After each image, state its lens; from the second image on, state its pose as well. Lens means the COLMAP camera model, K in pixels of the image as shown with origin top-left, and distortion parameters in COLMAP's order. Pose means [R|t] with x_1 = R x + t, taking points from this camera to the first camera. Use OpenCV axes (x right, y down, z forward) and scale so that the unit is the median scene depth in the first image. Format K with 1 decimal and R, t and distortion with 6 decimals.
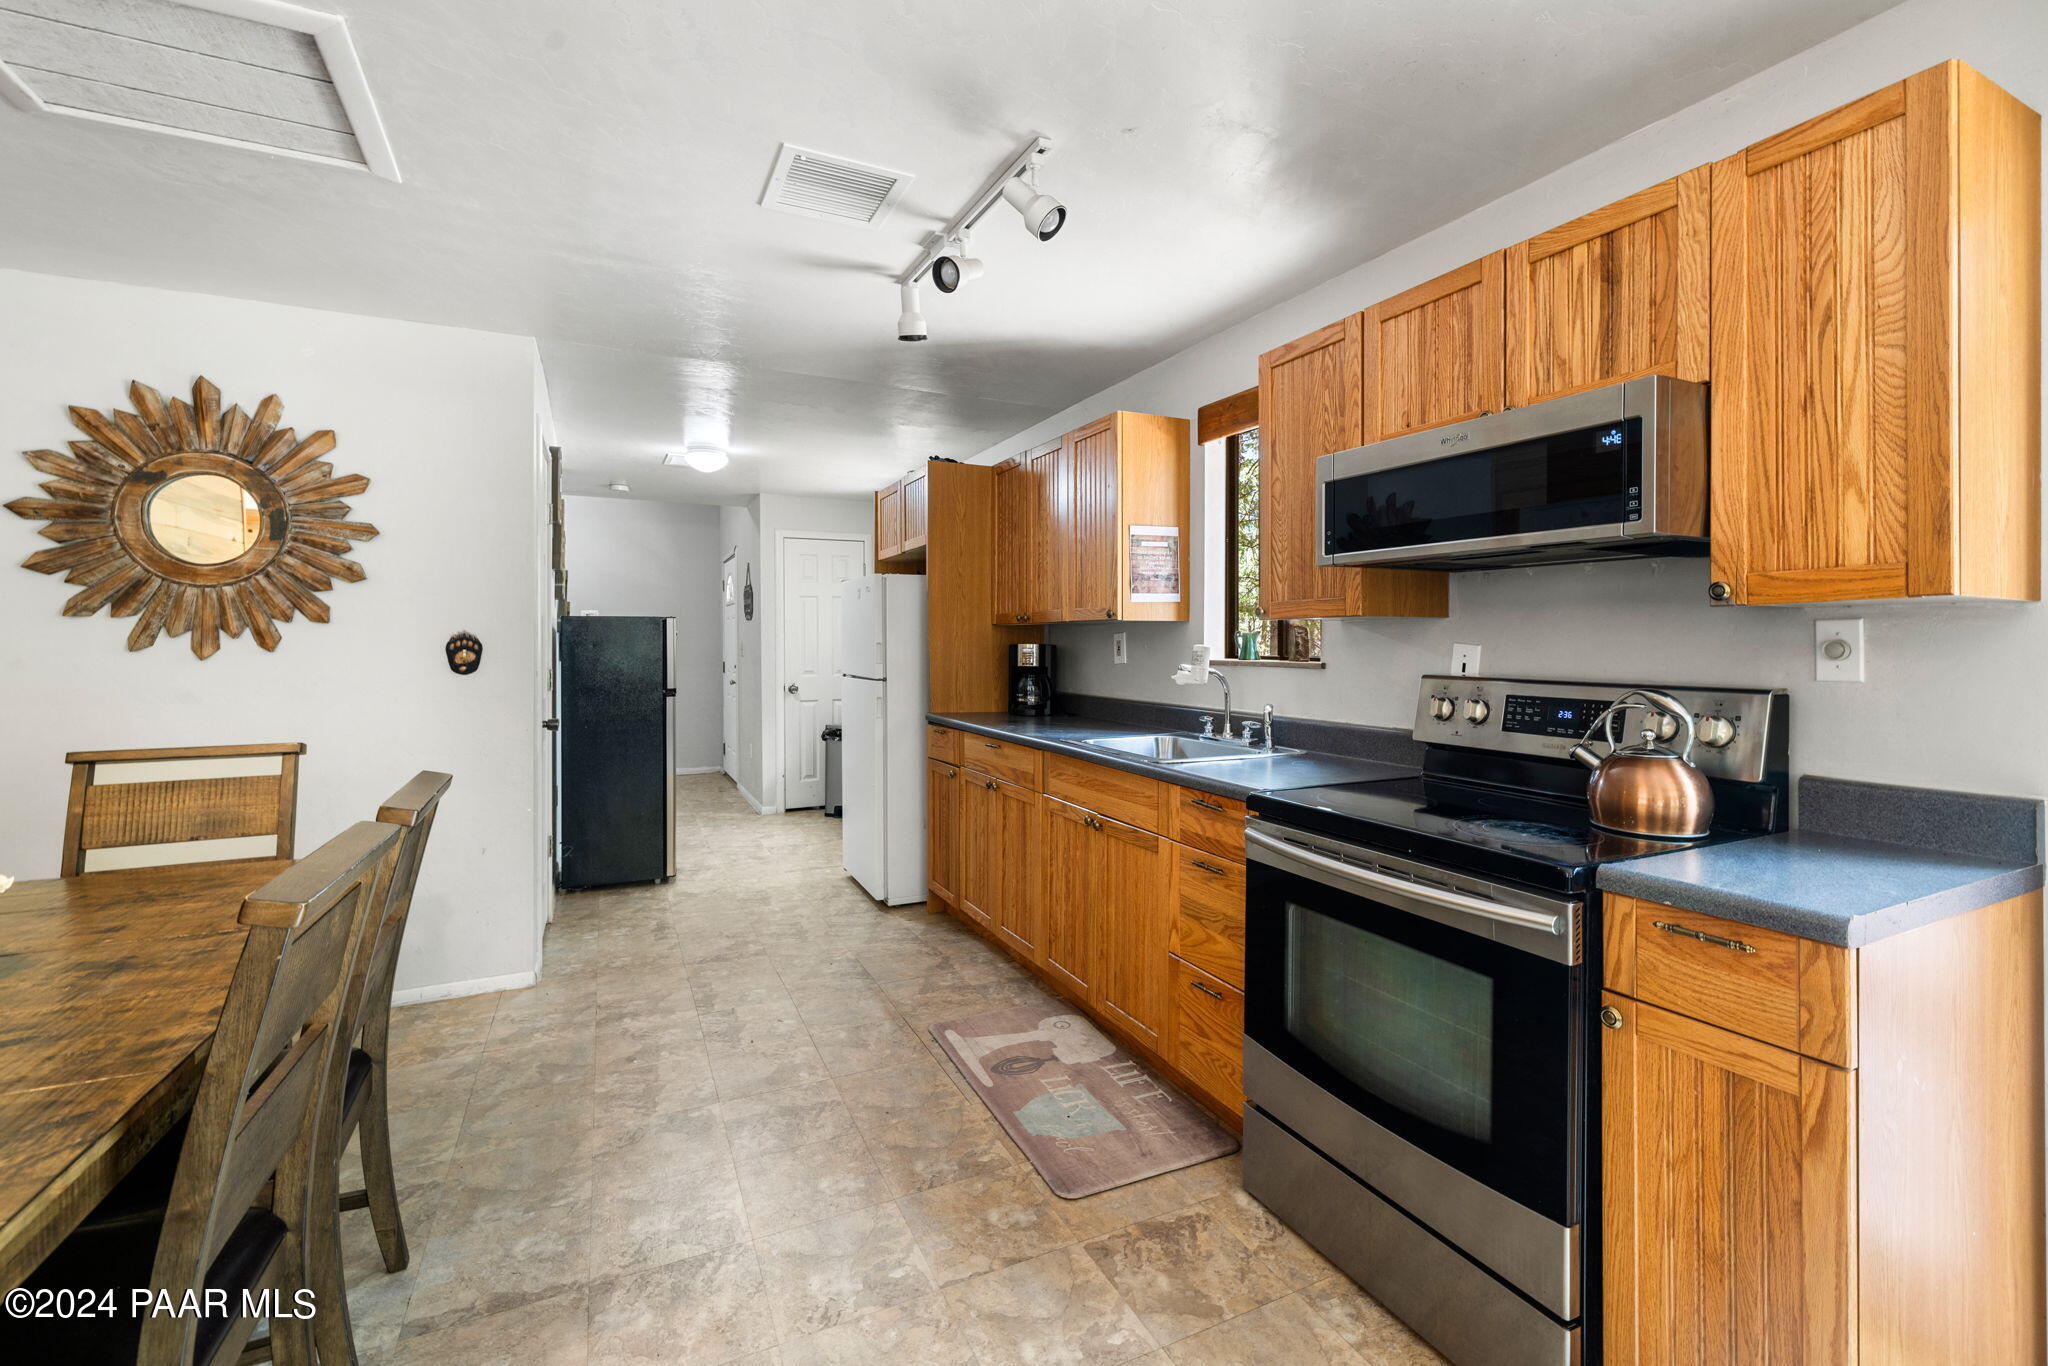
lens RADIAL K [[877.7, 0, 1018.0], [0, 877.7, 648.0], [0, 0, 1]] dist [0.001939, 0.000312]
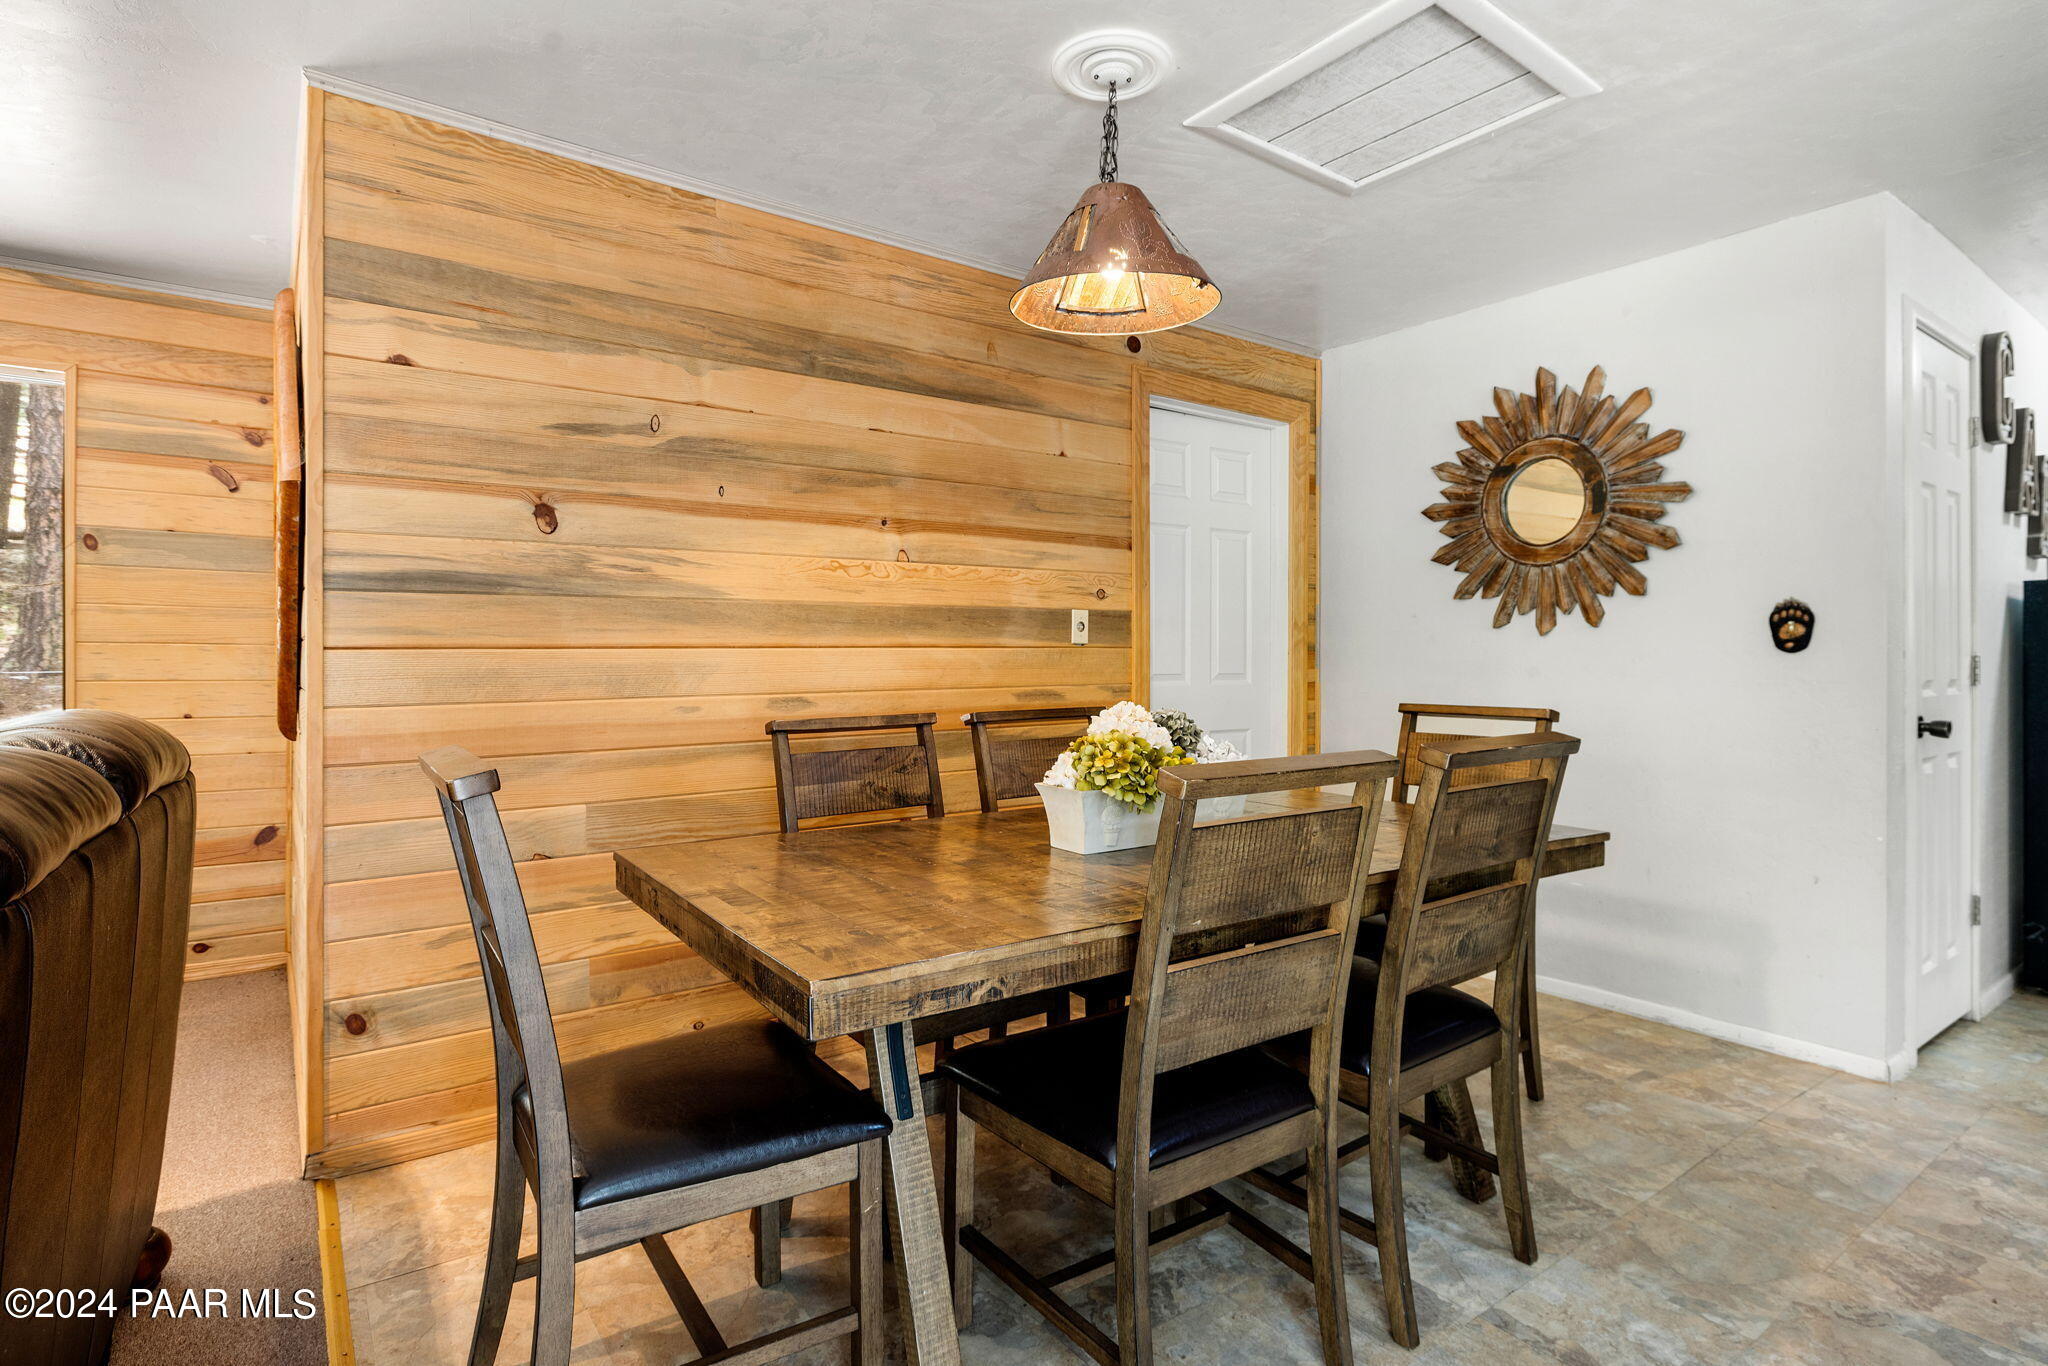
lens RADIAL K [[1037.0, 0, 1069.1], [0, 1037.0, 656.4], [0, 0, 1]] dist [0.000070, 0.000471]
pose [[0.211535, 0.000702, -0.977370, 0.166522], [-0.004698, 0.999989, -0.000299, 0.040947], [0.977359, 0.004655, 0.211536, 0.179674]]
